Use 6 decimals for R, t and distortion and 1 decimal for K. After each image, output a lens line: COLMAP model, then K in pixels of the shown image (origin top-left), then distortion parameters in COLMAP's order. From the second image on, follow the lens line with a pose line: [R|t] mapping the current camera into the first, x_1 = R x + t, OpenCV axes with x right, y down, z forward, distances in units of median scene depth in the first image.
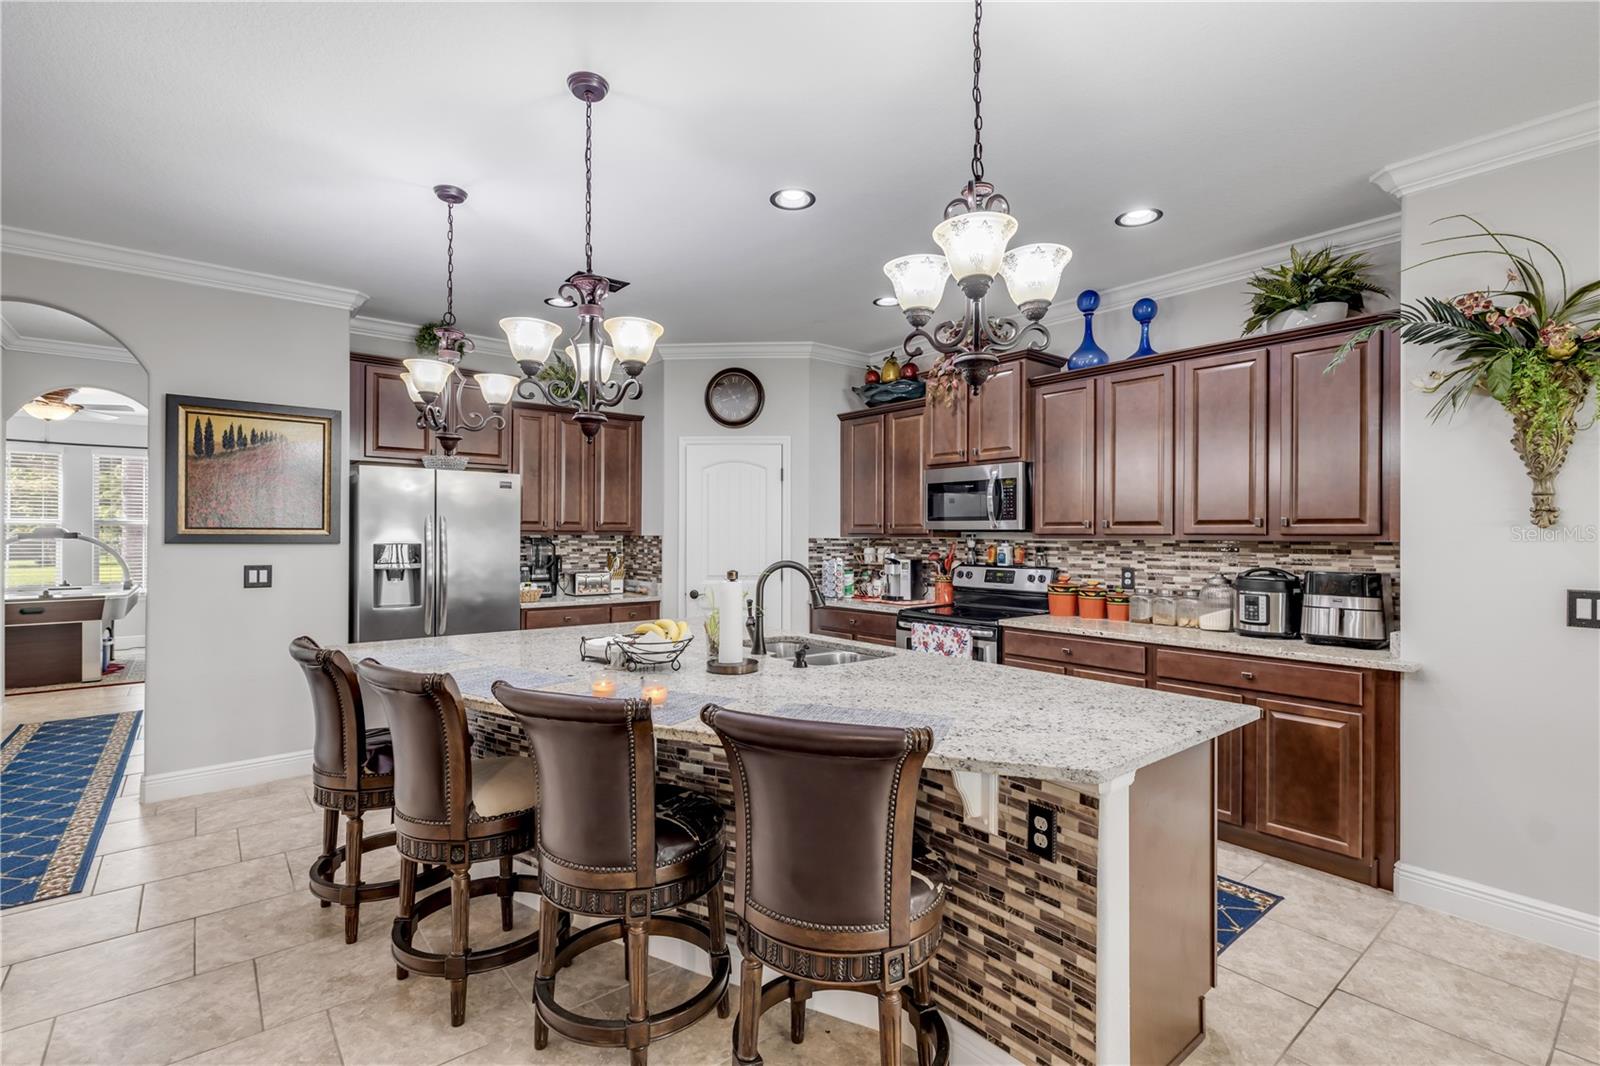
lens RADIAL K [[735.4, 0, 796.7], [0, 735.4, 535.8], [0, 0, 1]] dist [0.003055, 0.000006]
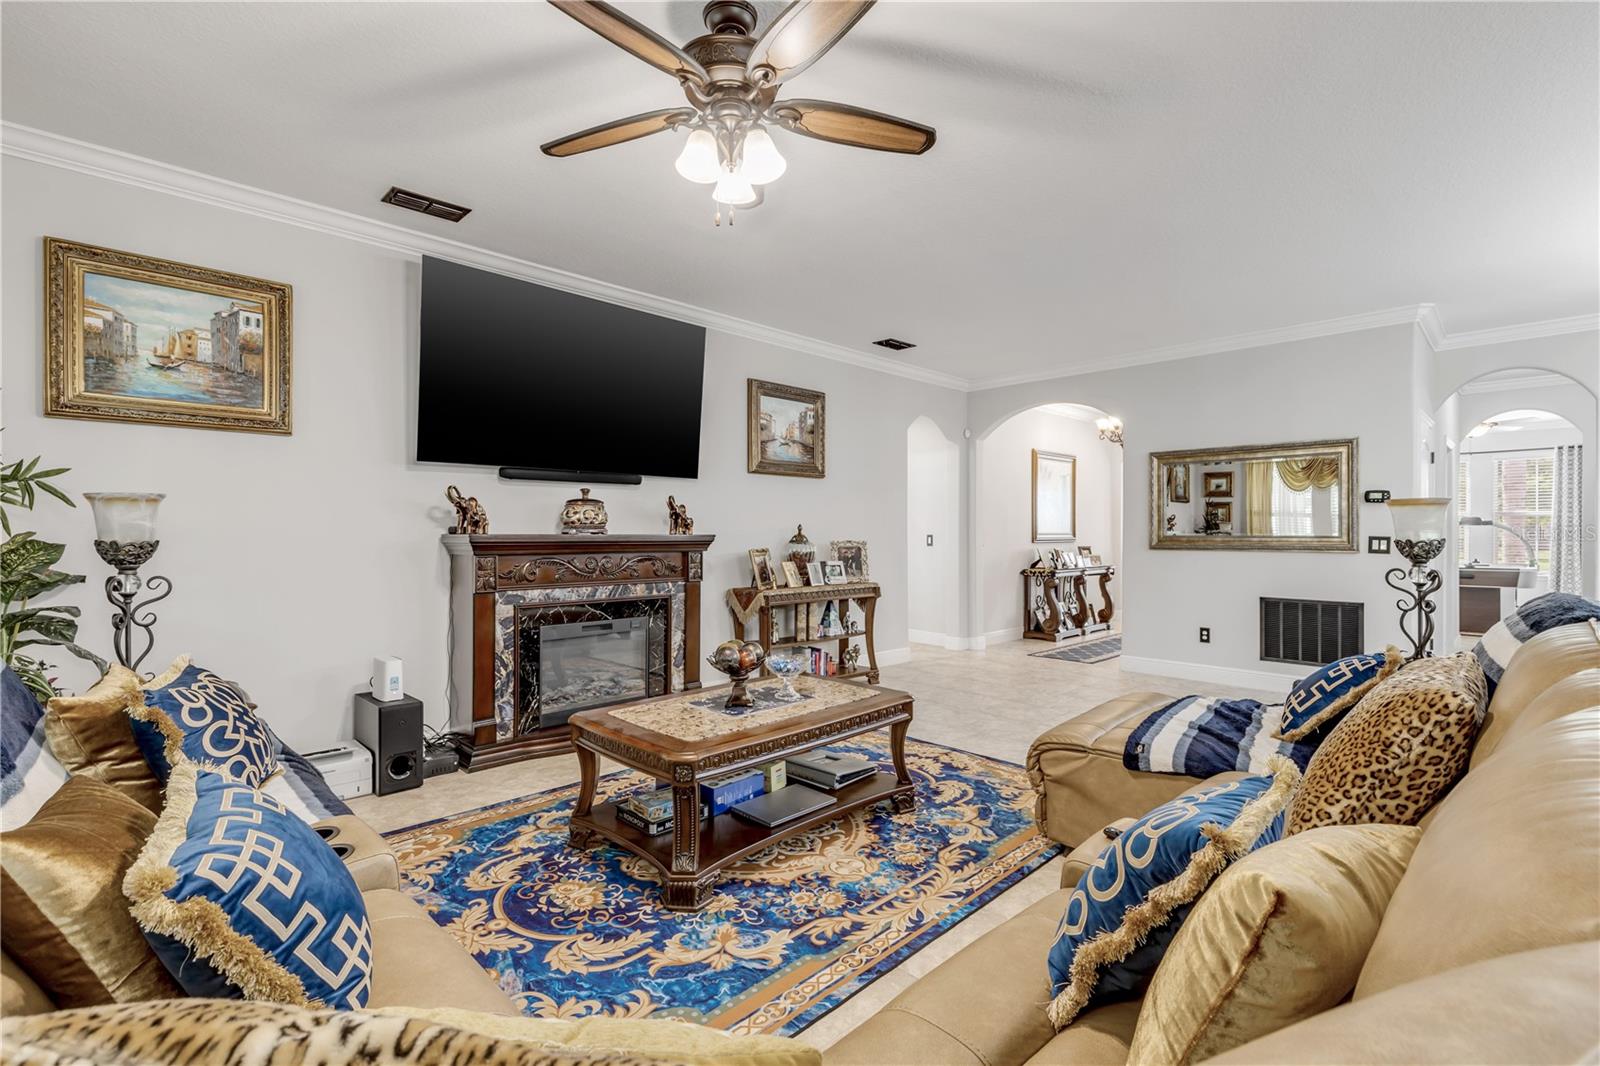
lens RADIAL K [[720.6, 0, 798.7], [0, 720.6, 530.6], [0, 0, 1]] dist [0.003023, 0.000234]
pose [[0.086978, -0.005382, -0.996196, 0.331159], [-0.002202, 0.999982, -0.005594, 0.037538], [0.996208, 0.002680, 0.086964, -0.573569]]
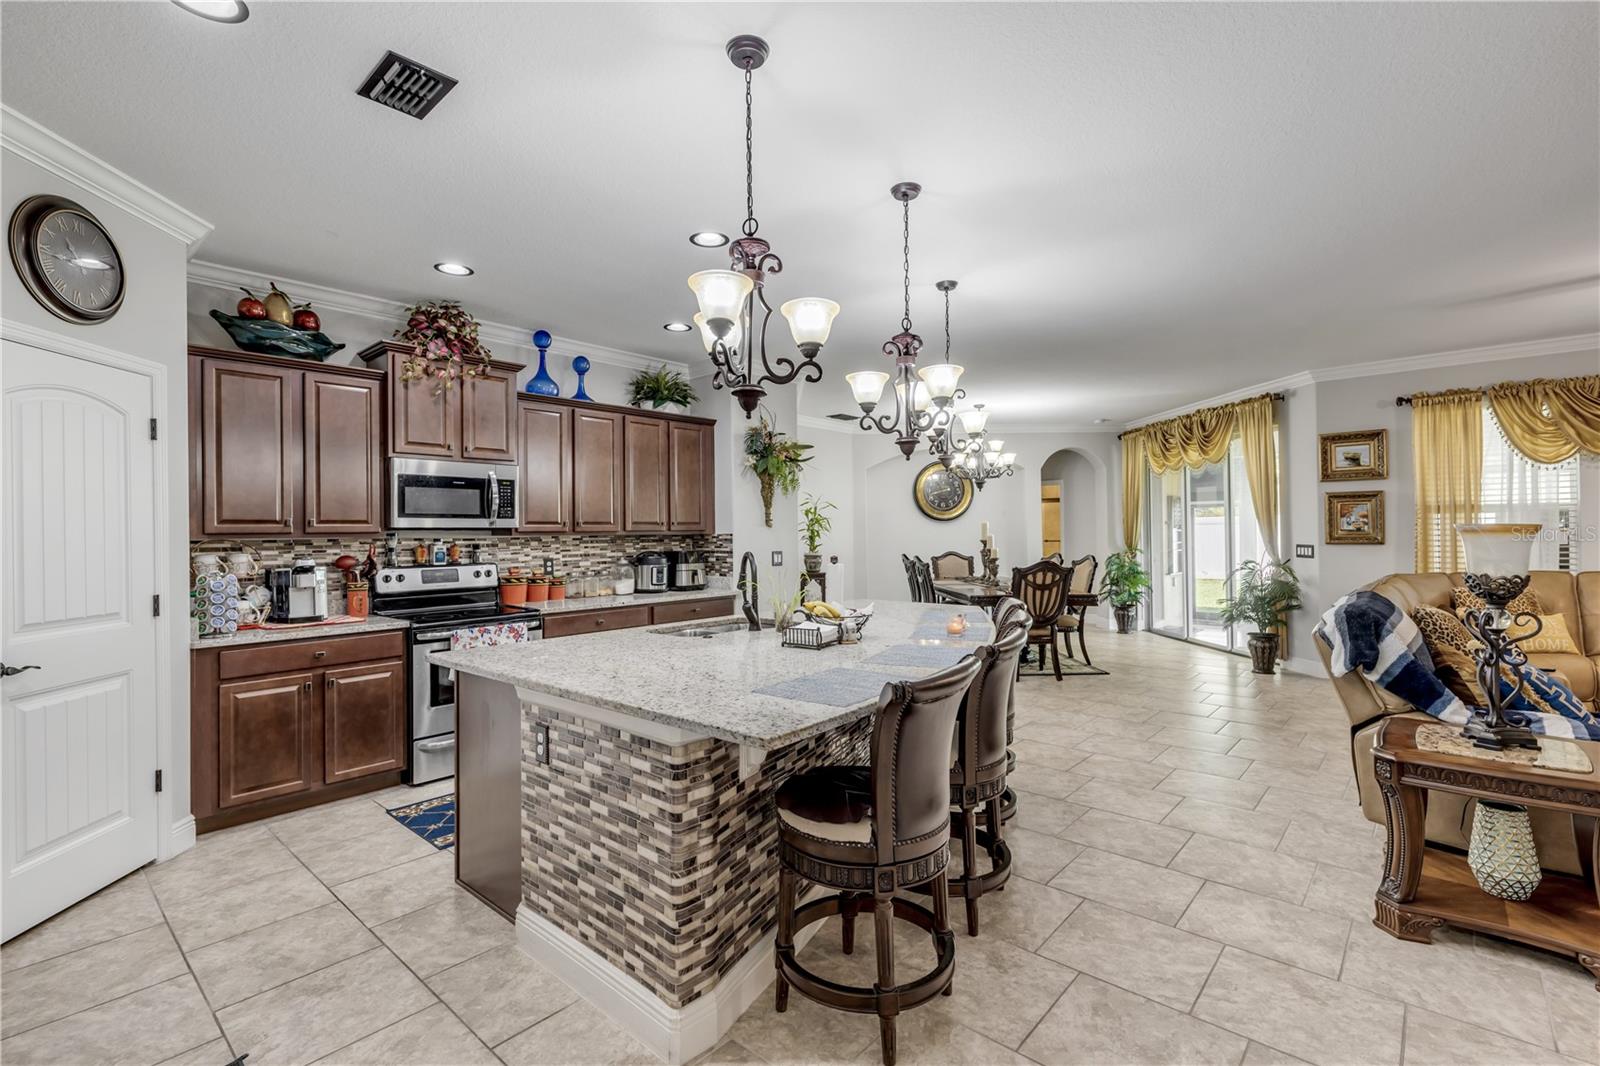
lens RADIAL K [[730.9, 0, 796.7], [0, 730.9, 525.0], [0, 0, 1]] dist [0.004446, -0.000126]
pose [[-0.154442, 0.007305, 0.987975, -0.850852], [0.010119, 0.999932, -0.005811, -0.001764], [-0.987950, 0.009100, -0.154506, 0.770275]]
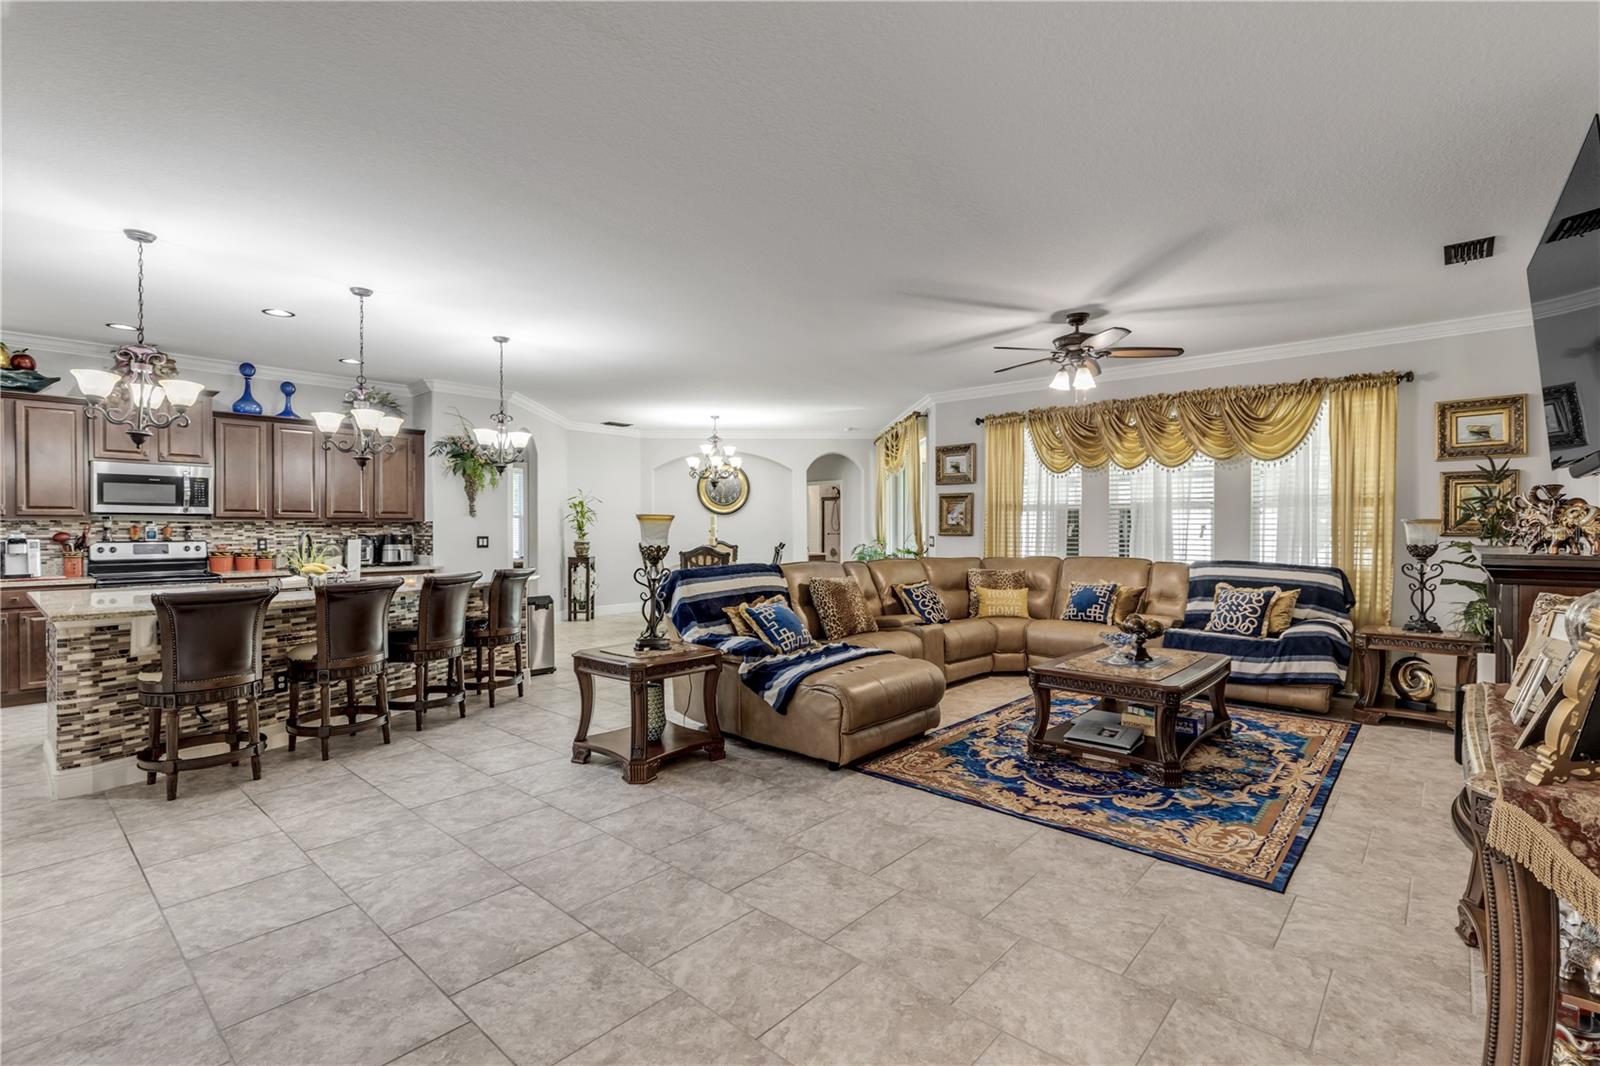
lens RADIAL K [[735.4, 0, 796.7], [0, 735.4, 535.8], [0, 0, 1]] dist [0.003055, 0.000006]
pose [[-0.151360, -0.014942, 0.988366, -1.343352], [-0.000660, 0.999887, 0.015015, 0.013017], [-0.988478, 0.001620, -0.151353, 0.073070]]
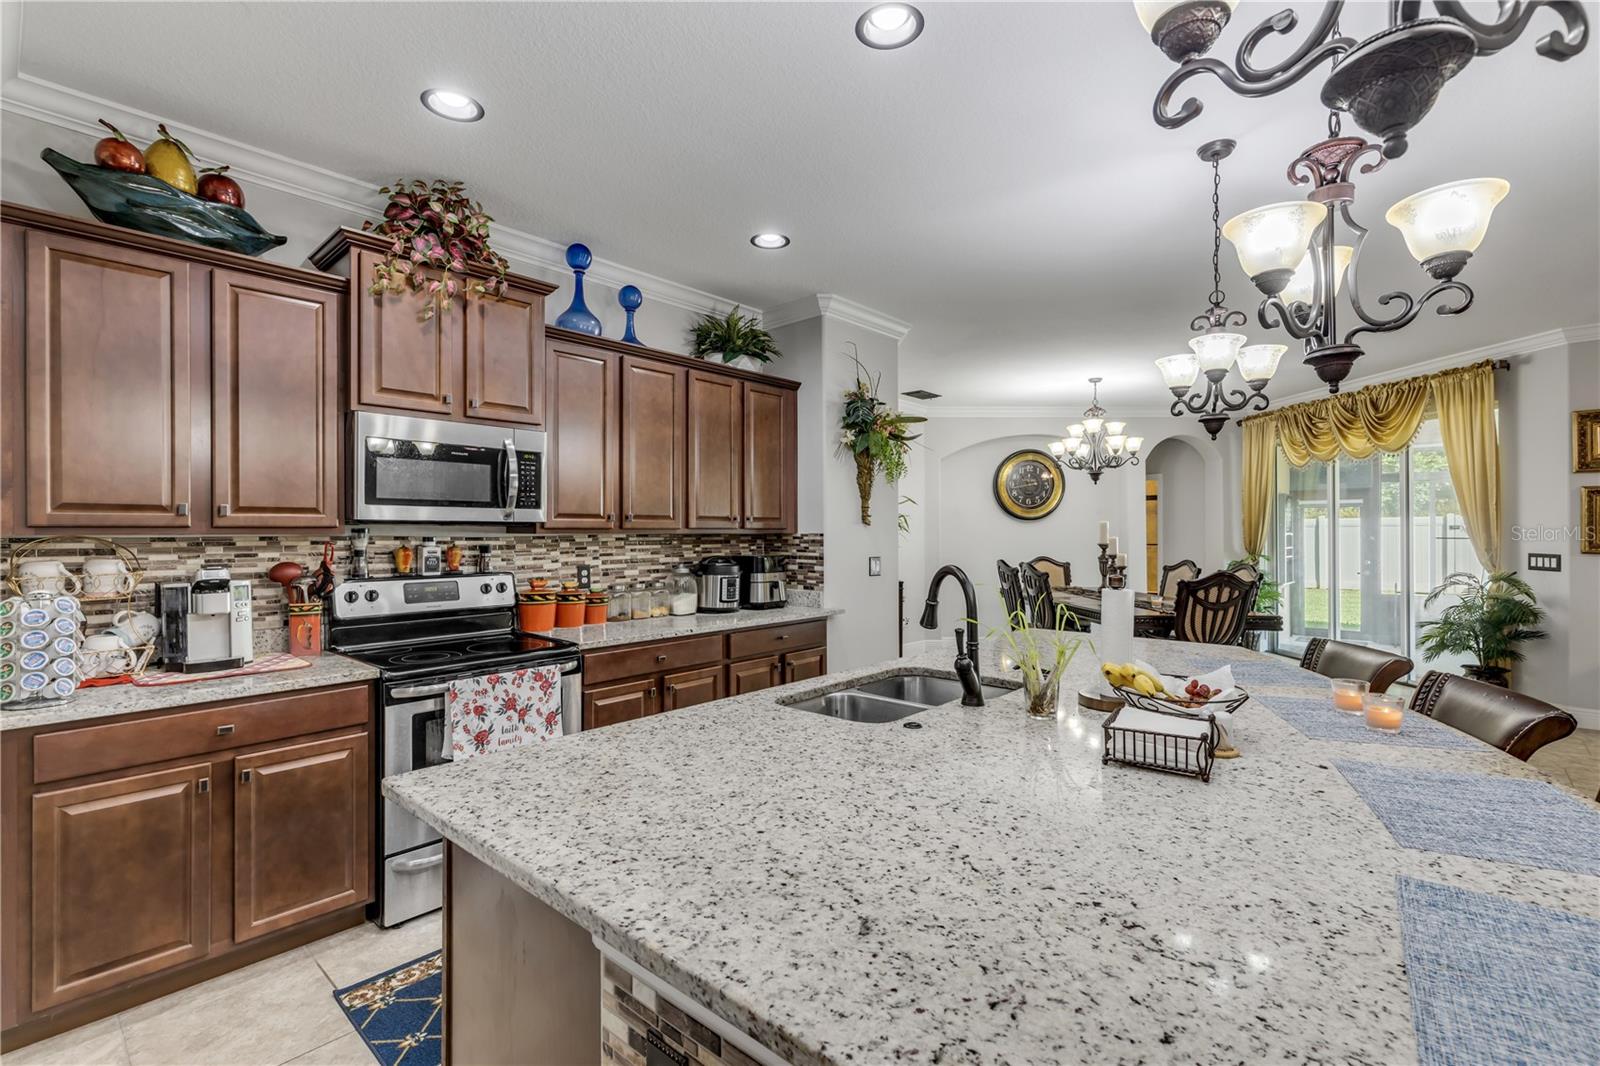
lens RADIAL K [[727.9, 0, 793.6], [0, 727.9, 529.7], [0, 0, 1]] dist [0.001081, 0.000366]
pose [[-0.145446, -0.000899, 0.989366, -0.476463], [0.001441, 0.999998, 0.001120, -0.001096], [-0.989365, 0.001588, -0.145444, 0.871167]]
